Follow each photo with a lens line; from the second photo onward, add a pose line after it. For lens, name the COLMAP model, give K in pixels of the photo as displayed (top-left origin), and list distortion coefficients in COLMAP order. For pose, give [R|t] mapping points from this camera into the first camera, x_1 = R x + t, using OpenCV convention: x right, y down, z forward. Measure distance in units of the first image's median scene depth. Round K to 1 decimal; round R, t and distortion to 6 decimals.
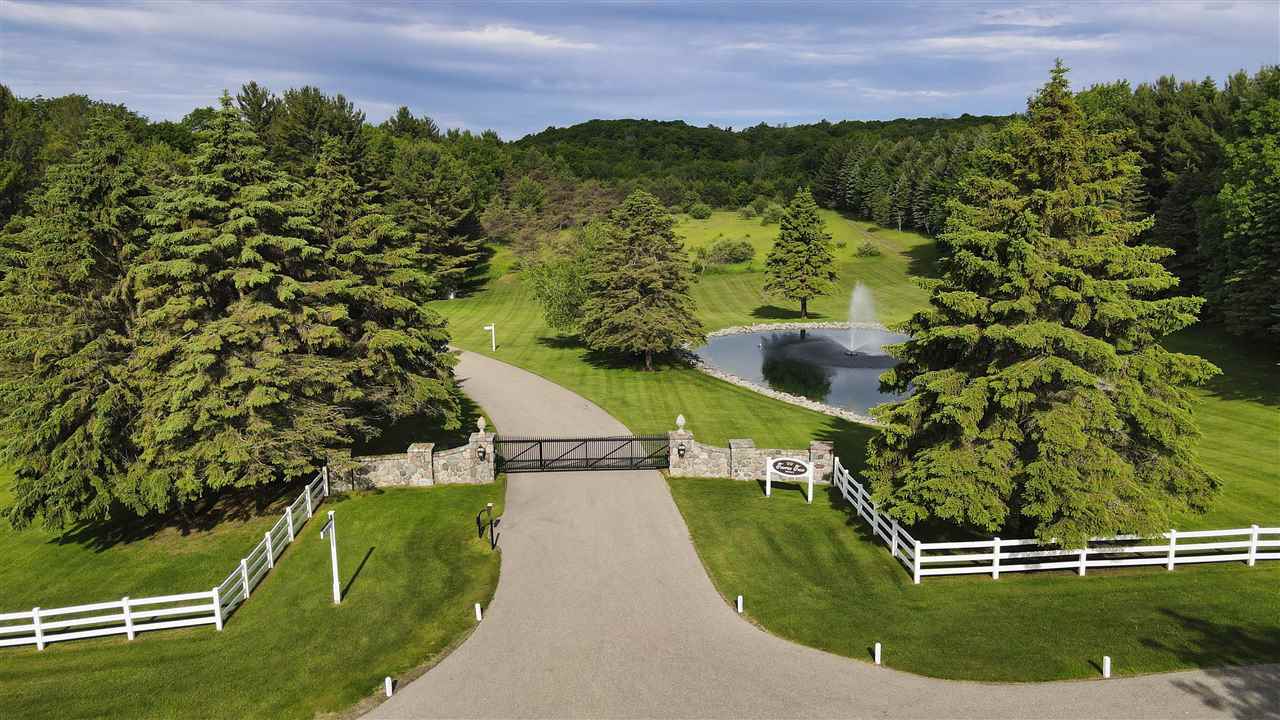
lens RADIAL K [[946.6, 0, 631.8], [0, 946.6, 365.3], [0, 0, 1]] dist [-0.008442, 0.053259]
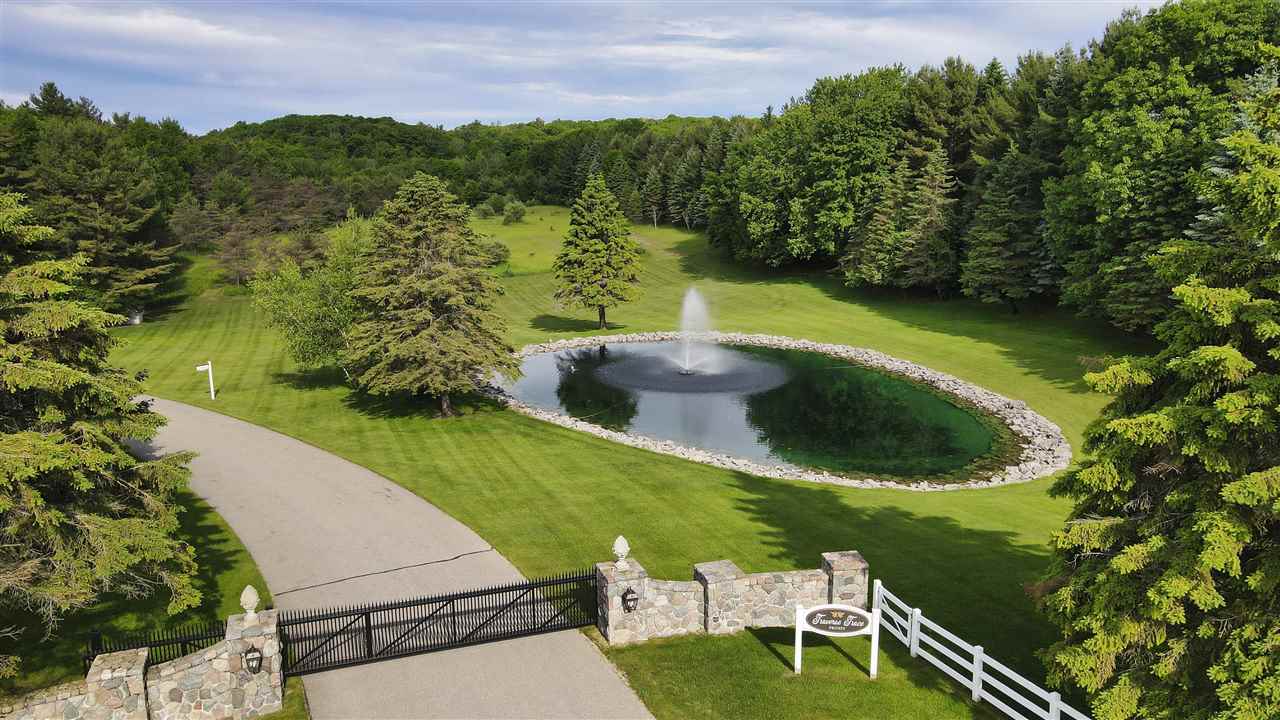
lens RADIAL K [[946.6, 0, 631.8], [0, 946.6, 365.3], [0, 0, 1]] dist [-0.008442, 0.053259]
pose [[0.954696, -0.062430, 0.290960, -0.065640], [0.062952, 0.997988, 0.007574, -0.035265], [-0.290847, 0.011085, 0.956705, 0.288099]]
